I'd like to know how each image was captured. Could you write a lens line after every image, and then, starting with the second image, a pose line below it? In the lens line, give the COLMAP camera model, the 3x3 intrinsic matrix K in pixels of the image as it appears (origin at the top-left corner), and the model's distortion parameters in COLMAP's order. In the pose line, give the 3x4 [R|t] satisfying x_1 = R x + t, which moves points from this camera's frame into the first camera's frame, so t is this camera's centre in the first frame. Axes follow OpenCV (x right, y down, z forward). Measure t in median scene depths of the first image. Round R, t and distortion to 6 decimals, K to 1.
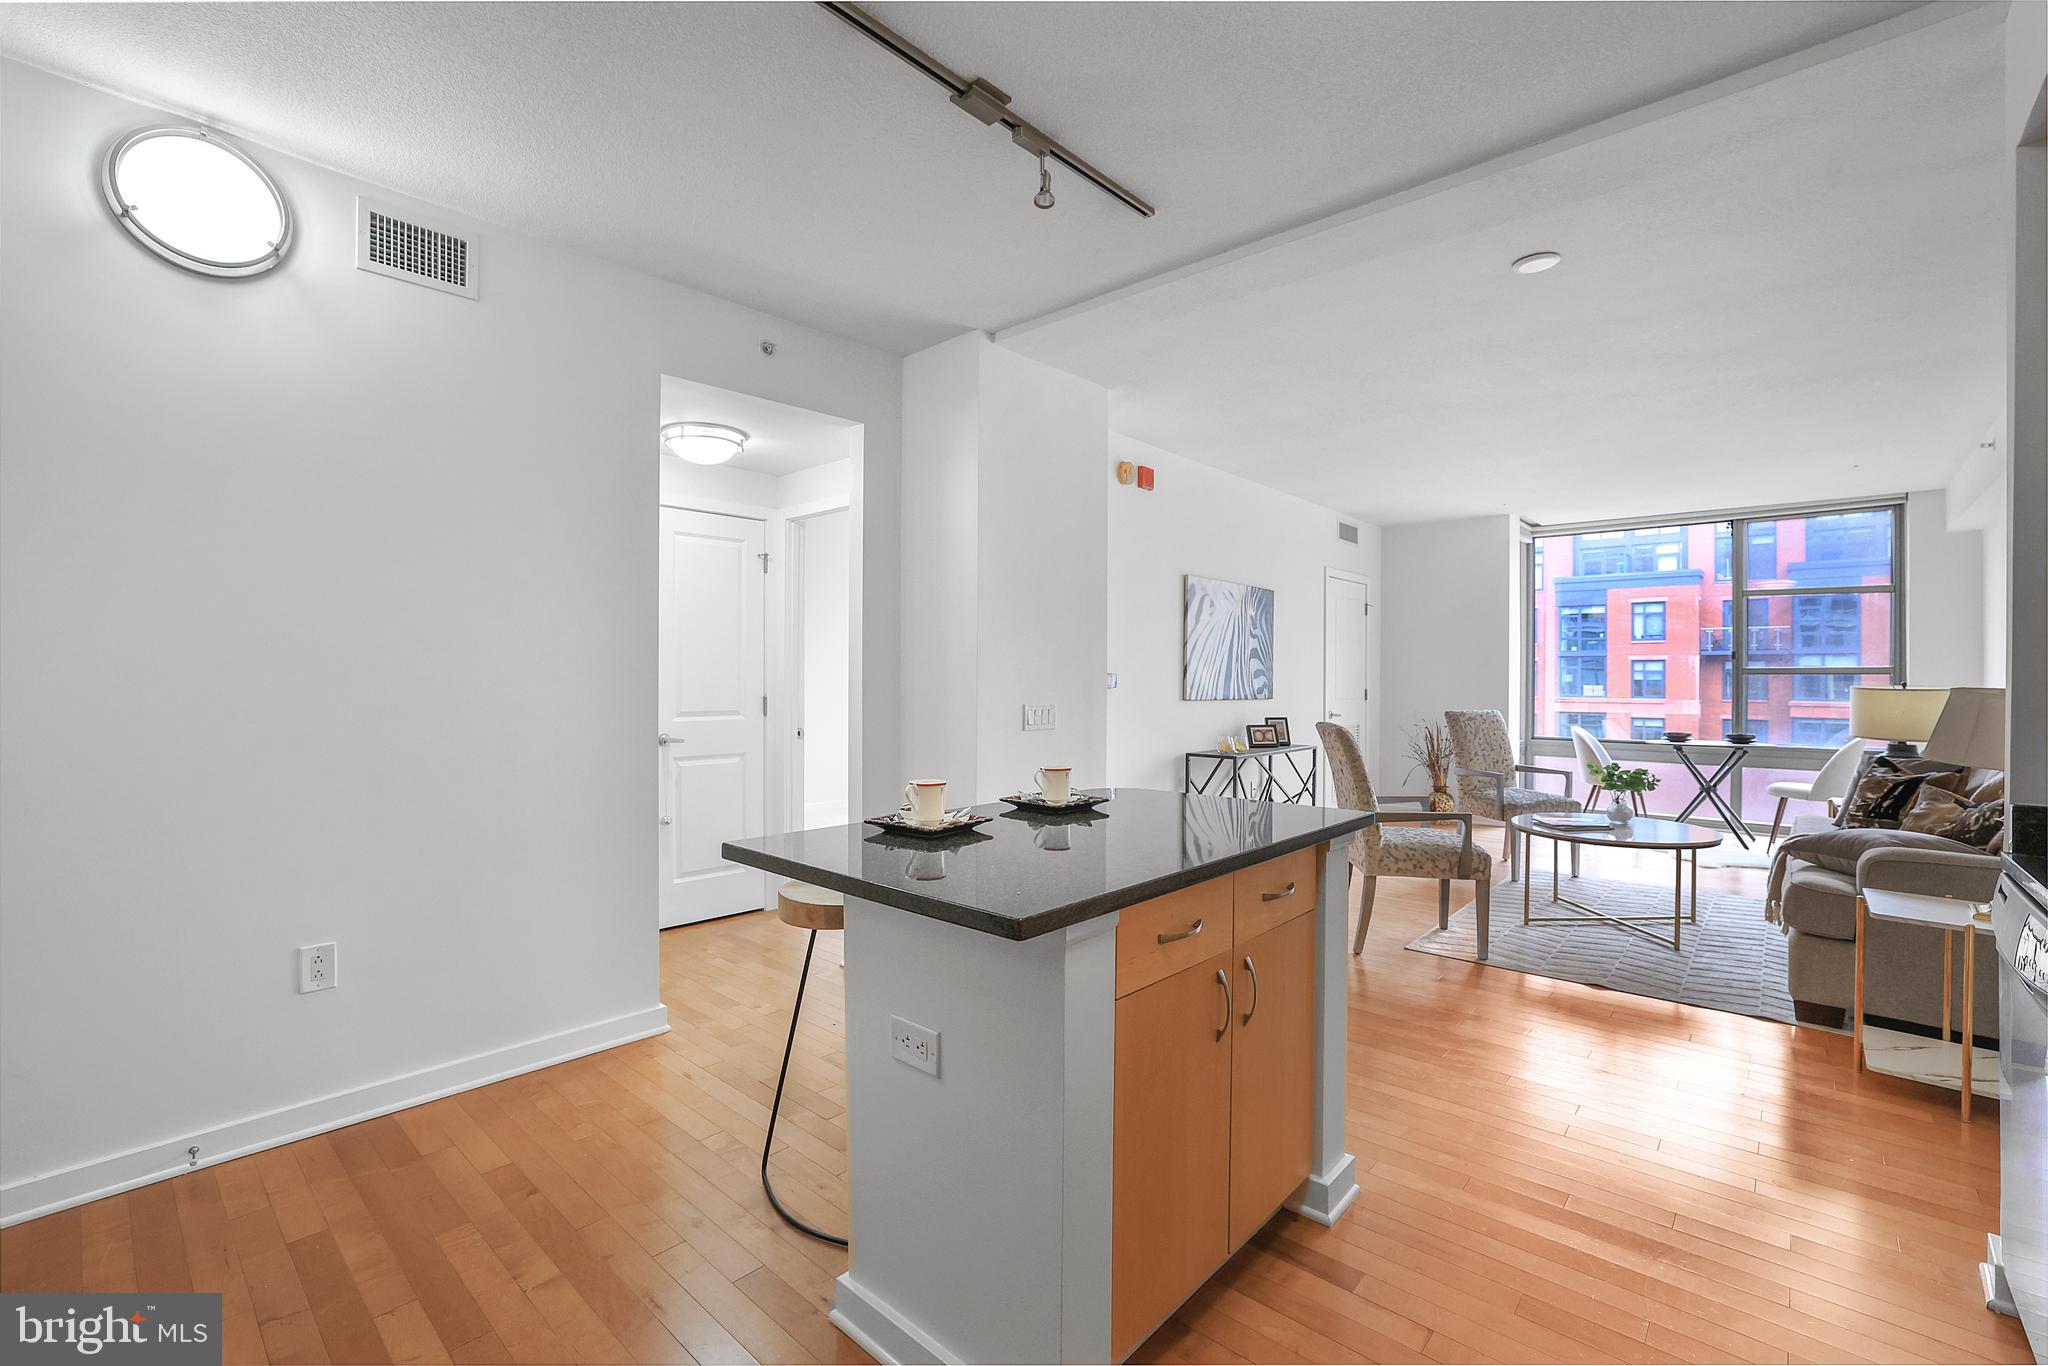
lens RADIAL K [[934.0, 0, 1024.0], [0, 934.0, 683.0], [0, 0, 1]] dist [-0.003434, -0.000049]
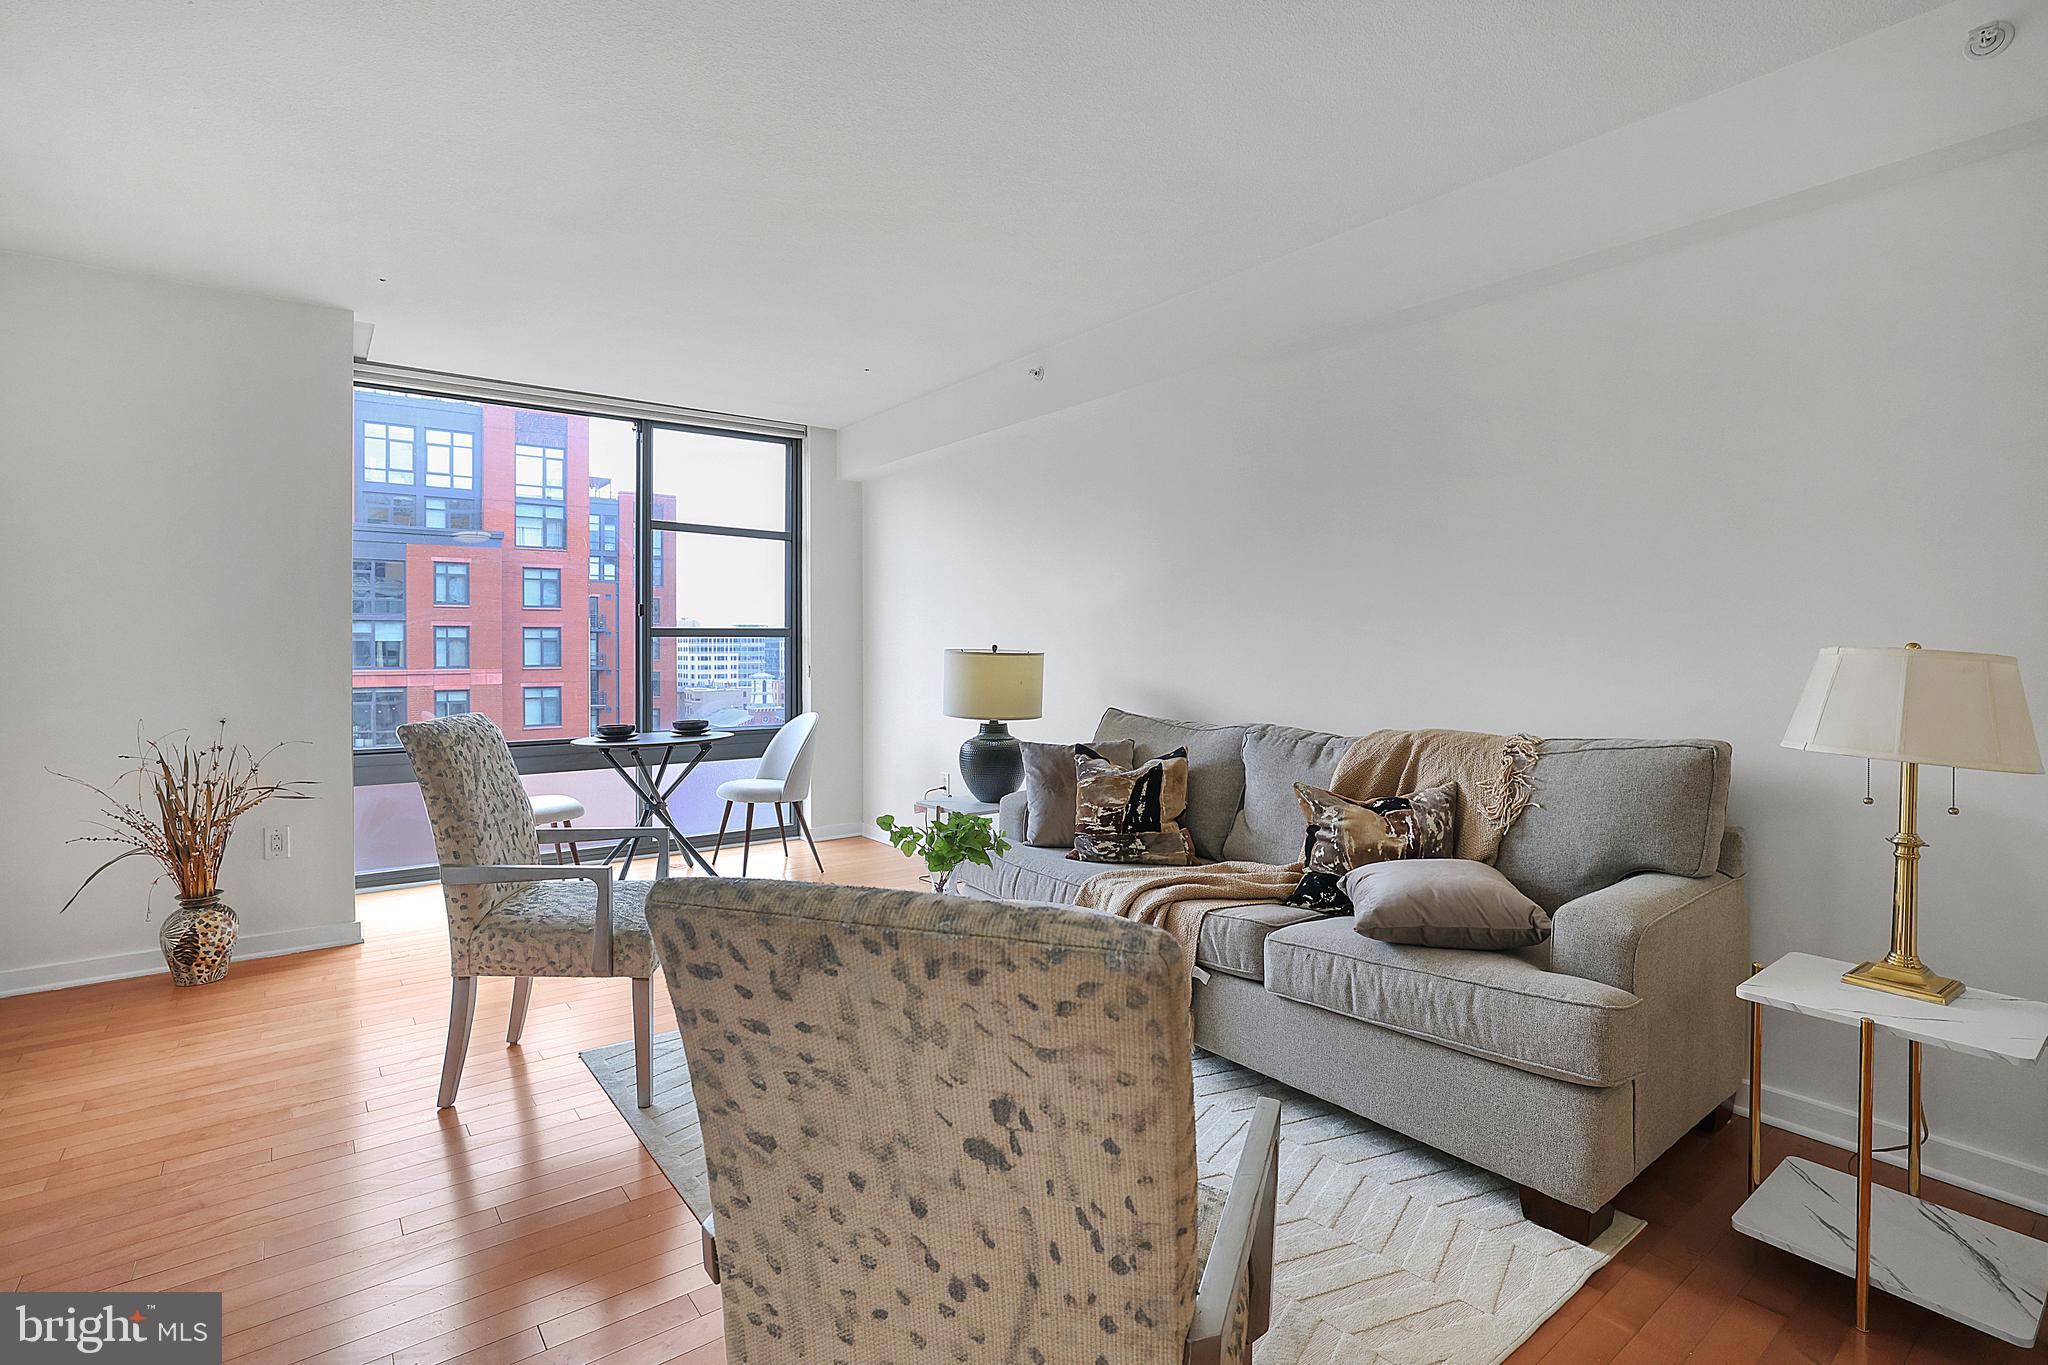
lens RADIAL K [[972.1, 0, 1035.1], [0, 972.1, 650.4], [0, 0, 1]] dist [-0.058934, 0.030599]
pose [[0.193471, -0.008226, 0.981072, 0.116439], [0.009996, 0.999929, 0.006413, -0.000937], [-0.981055, 0.008566, 0.193539, 0.670265]]
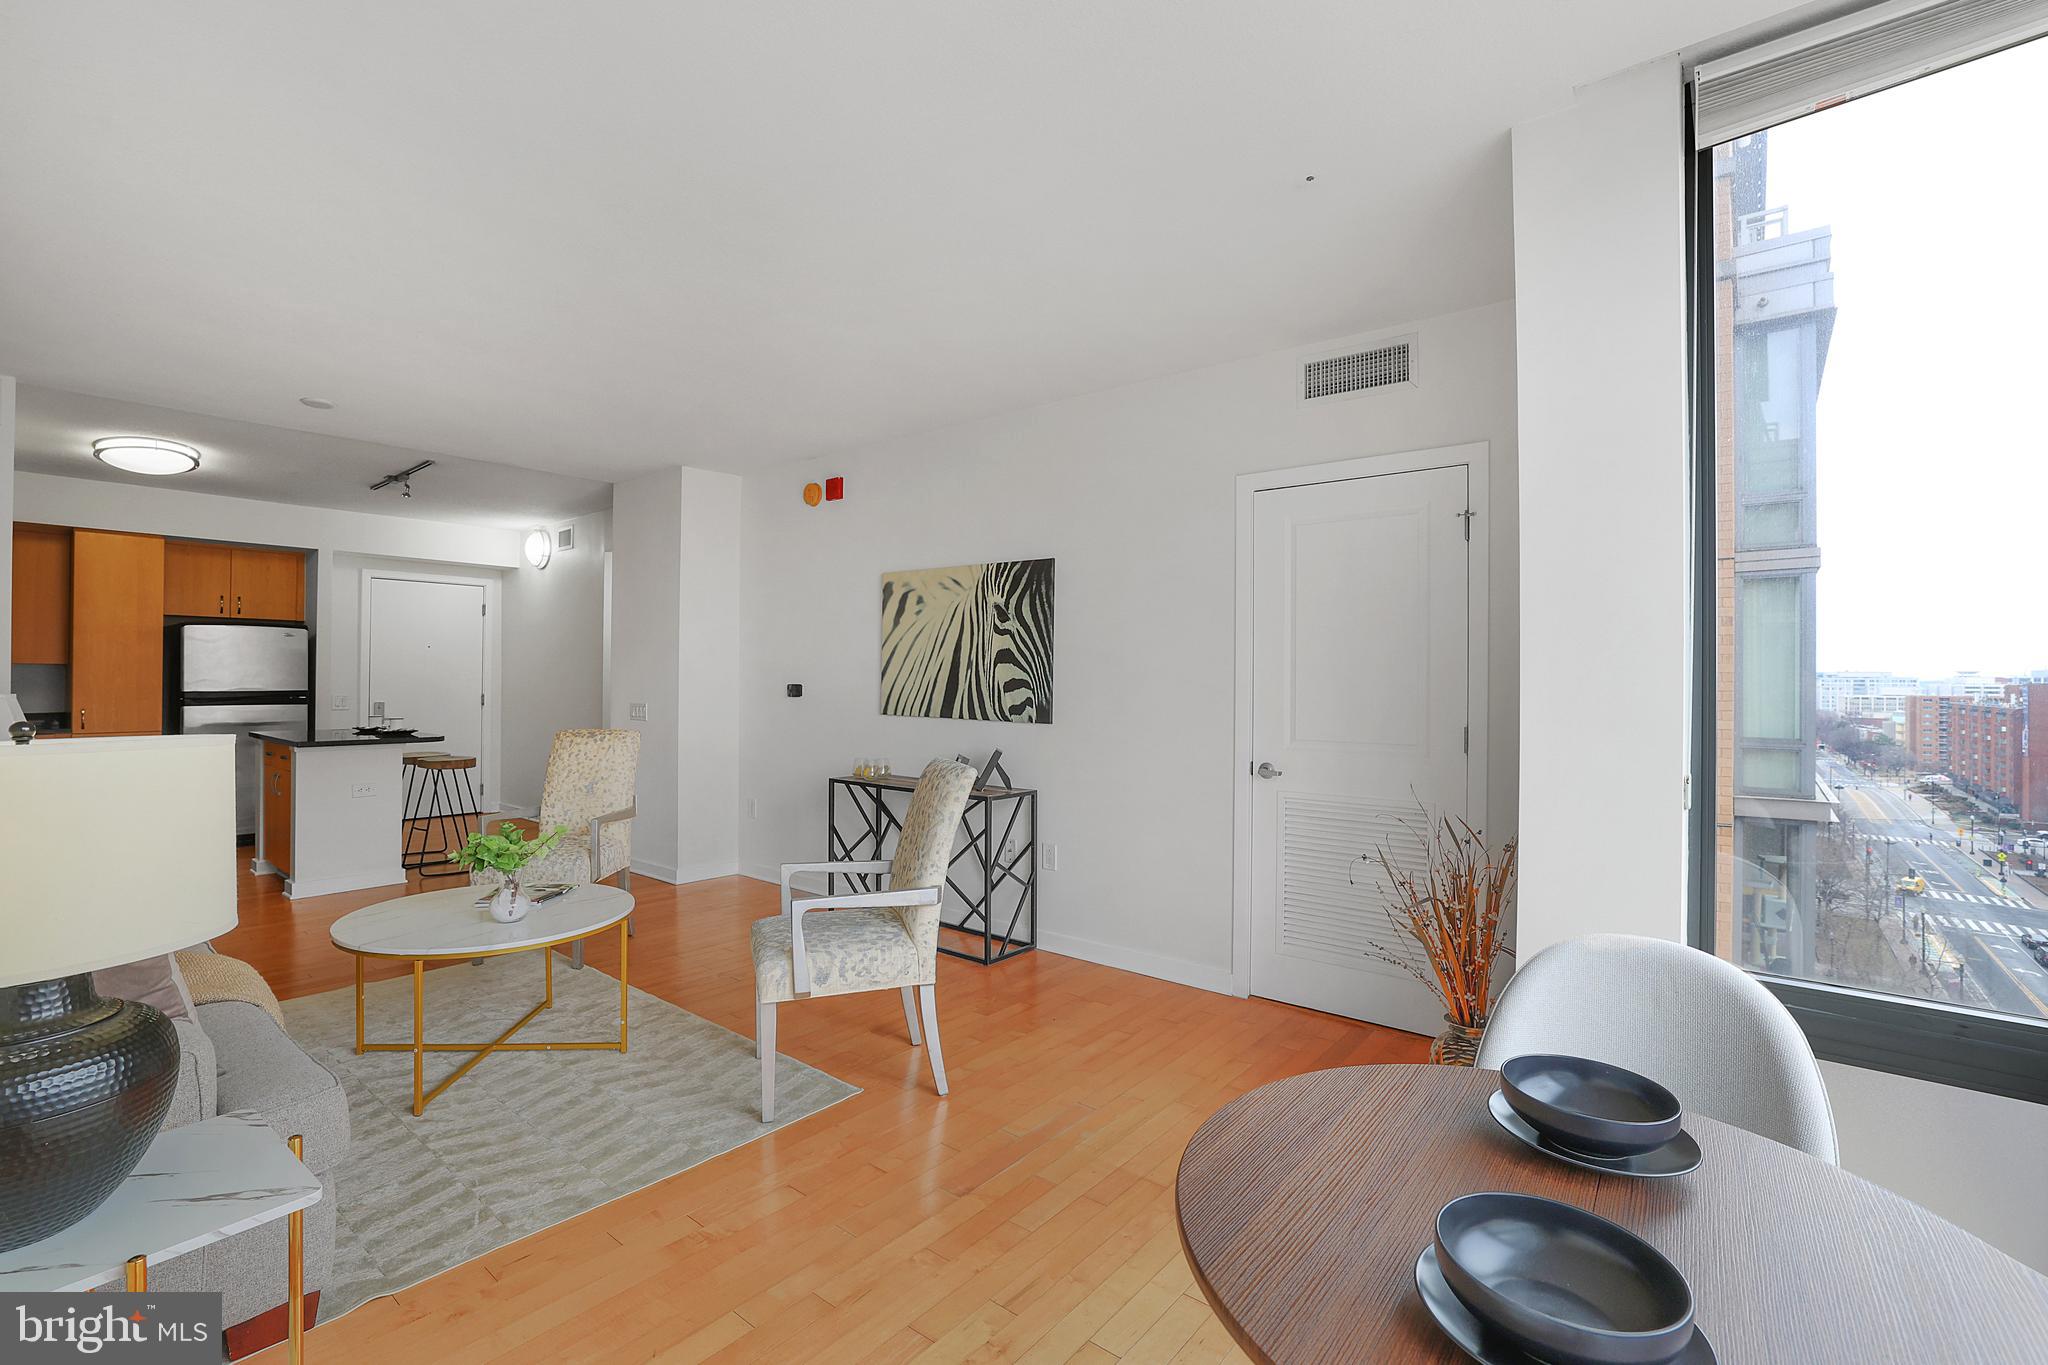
lens RADIAL K [[912.1, 0, 1030.7], [0, 912.1, 668.5], [0, 0, 1]] dist [-0.048774, 0.017573]
pose [[0.036245, -0.016805, -0.999202, 0.981121], [-0.014907, 0.999738, -0.017355, -0.011183], [0.999232, 0.015524, 0.035985, 1.038597]]
